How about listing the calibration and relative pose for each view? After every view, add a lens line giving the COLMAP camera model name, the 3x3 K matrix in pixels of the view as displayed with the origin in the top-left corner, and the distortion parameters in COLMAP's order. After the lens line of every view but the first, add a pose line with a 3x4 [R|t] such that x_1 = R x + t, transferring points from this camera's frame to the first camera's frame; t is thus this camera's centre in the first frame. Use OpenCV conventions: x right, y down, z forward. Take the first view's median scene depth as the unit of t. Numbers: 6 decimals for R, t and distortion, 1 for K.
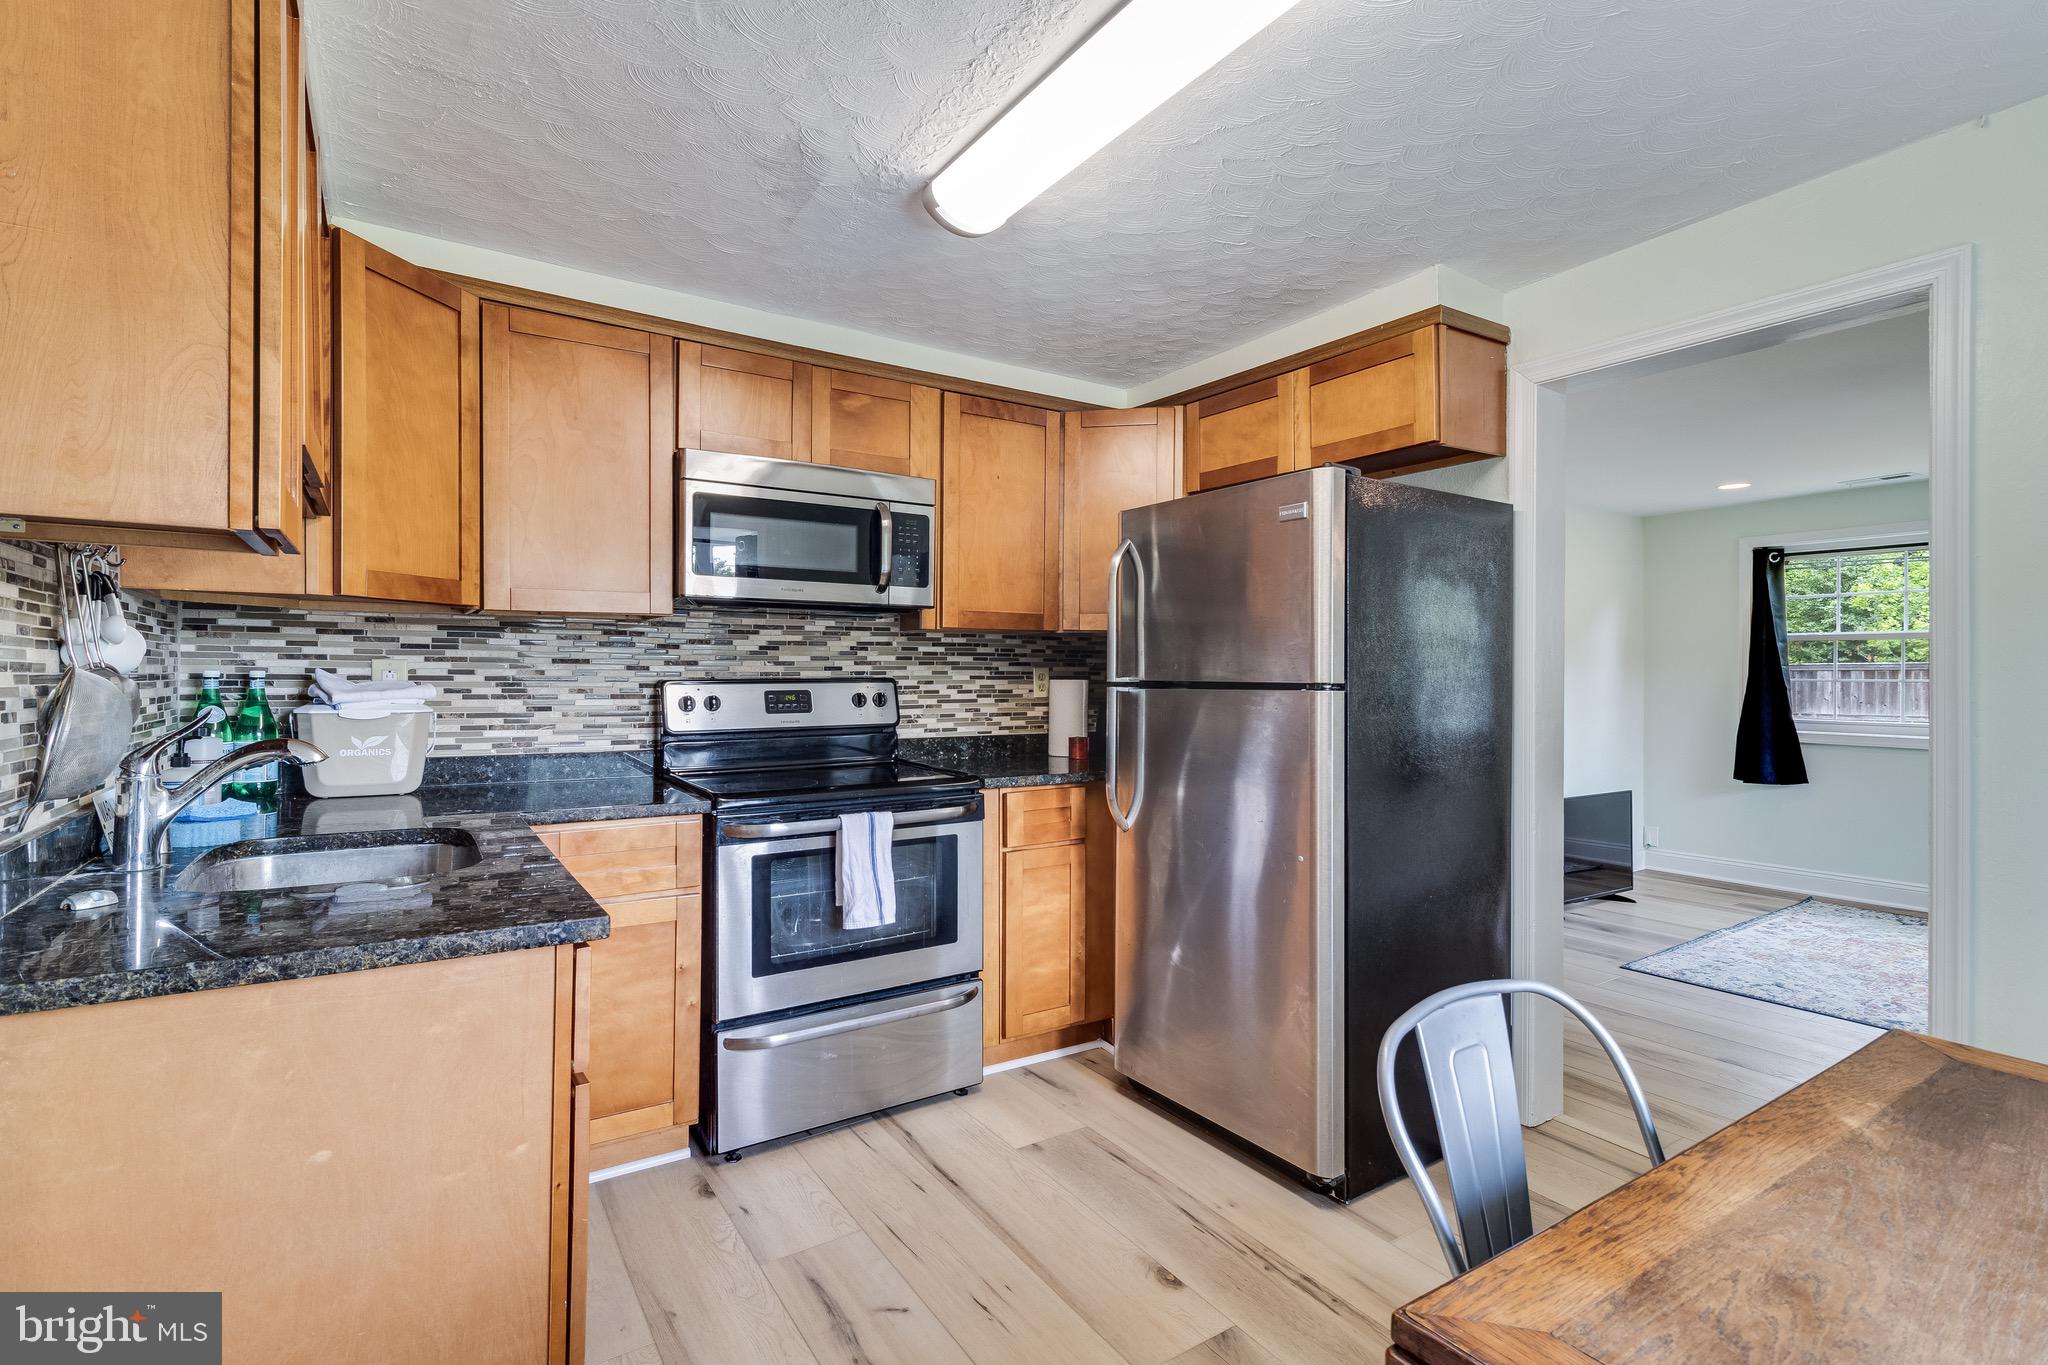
lens RADIAL K [[949.7, 0, 1025.7], [0, 949.7, 670.7], [0, 0, 1]] dist [-0.000499, -0.000069]
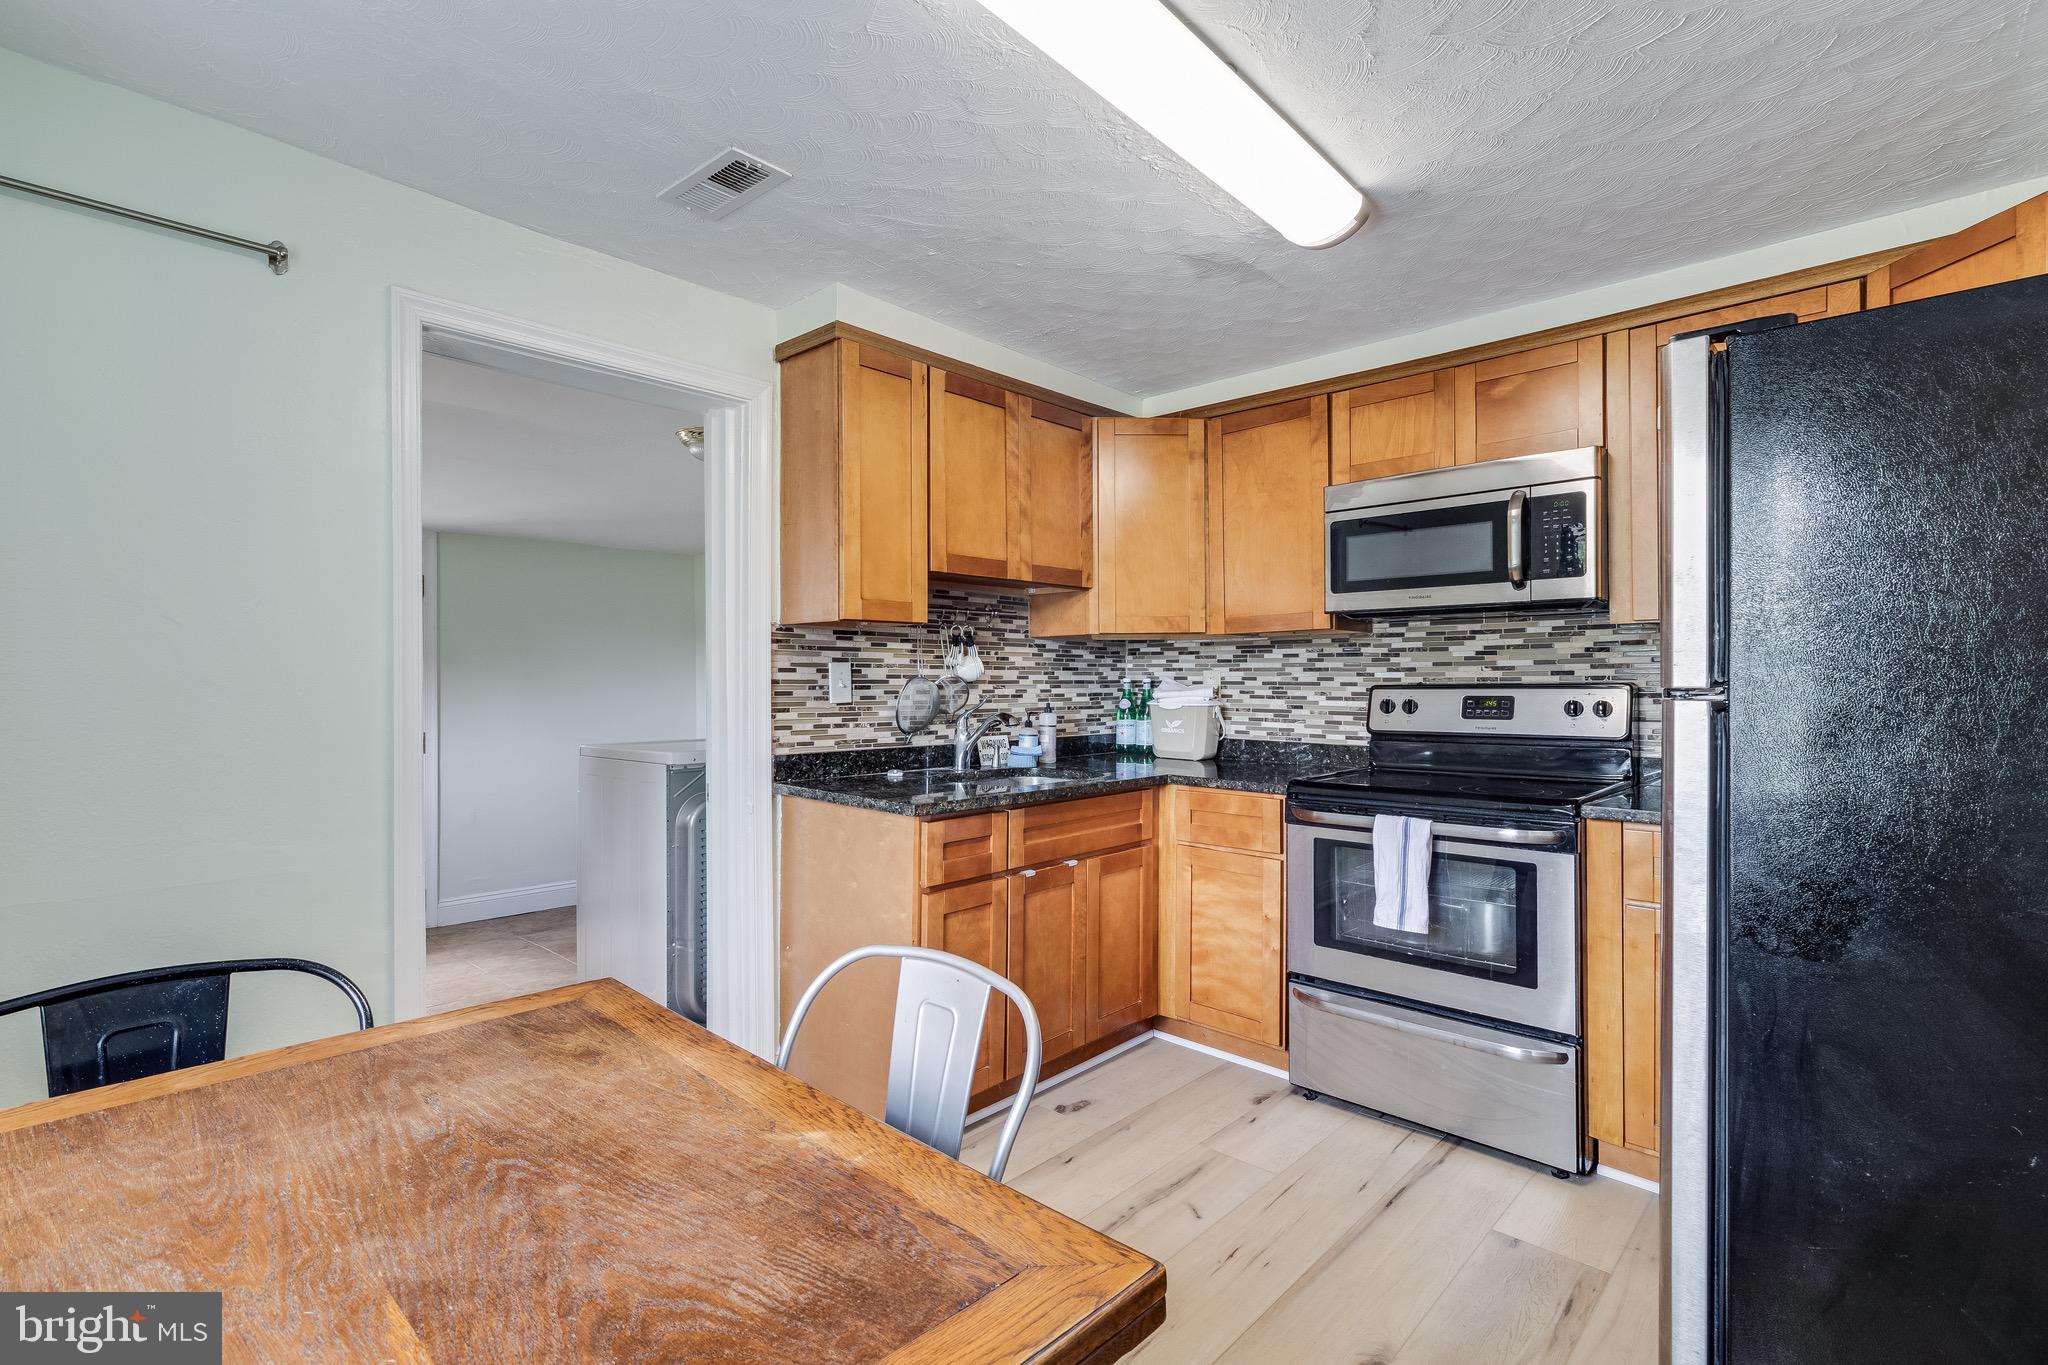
lens RADIAL K [[949.7, 0, 1025.7], [0, 949.7, 670.7], [0, 0, 1]] dist [-0.000499, -0.000069]
pose [[0.232012, -0.013540, -0.972619, 0.619360], [0.003943, 0.999908, -0.012980, 0.005871], [0.972705, -0.000824, 0.232044, 0.327459]]
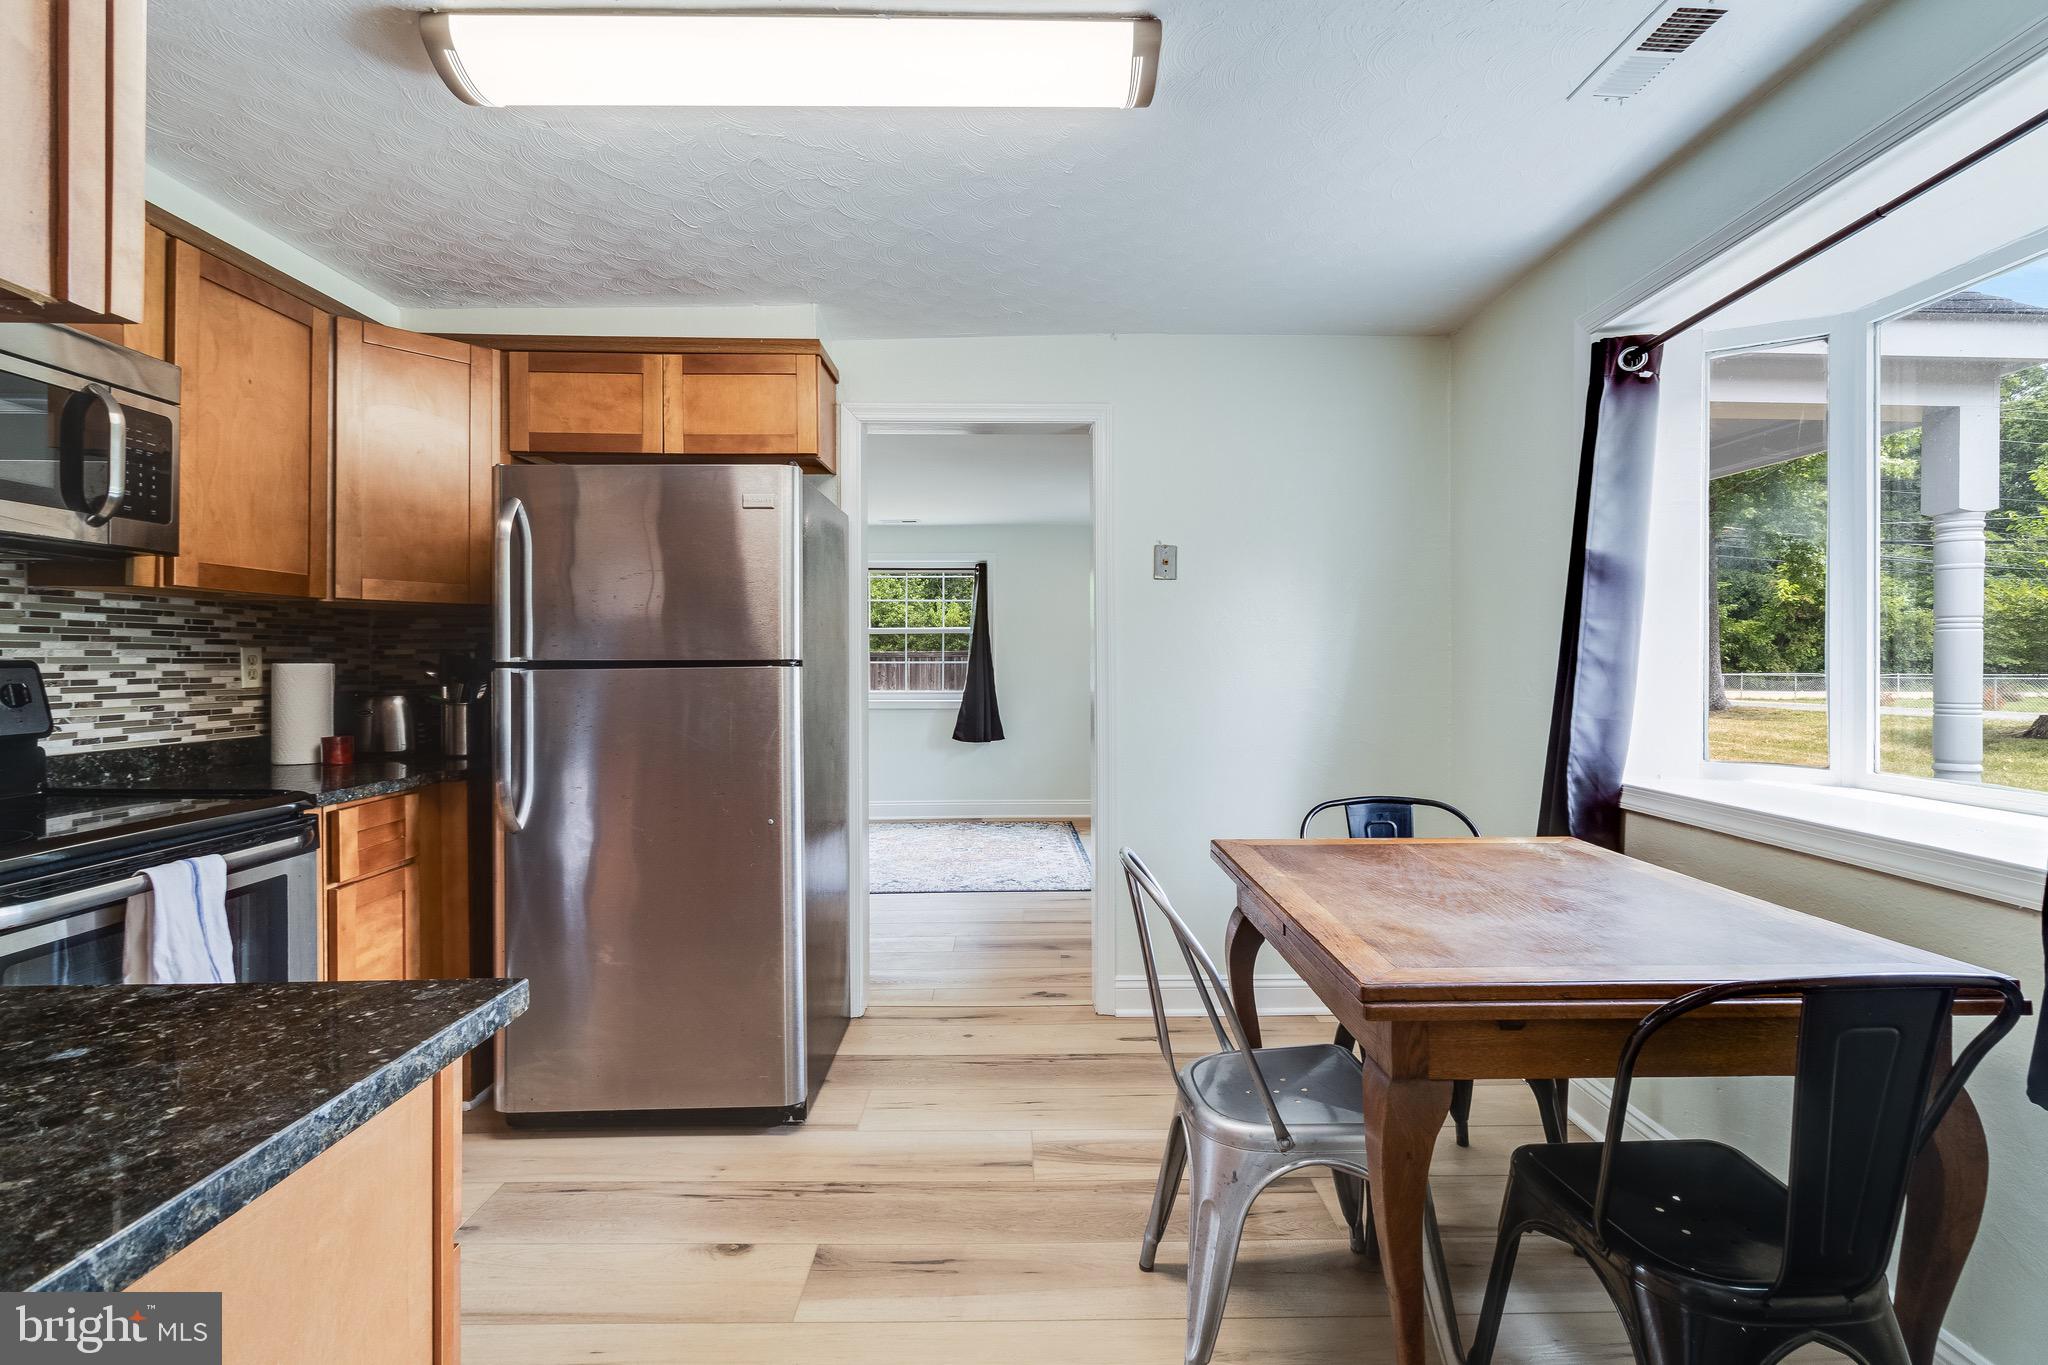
lens RADIAL K [[947.5, 0, 1025.7], [0, 947.5, 658.8], [0, 0, 1]] dist [-0.000233, 0.000216]
pose [[0.537685, -0.001705, 0.843144, -0.352797], [0.002393, 0.999997, 0.000497, 0.008740], [-0.843142, 0.001750, 0.537688, 0.129613]]
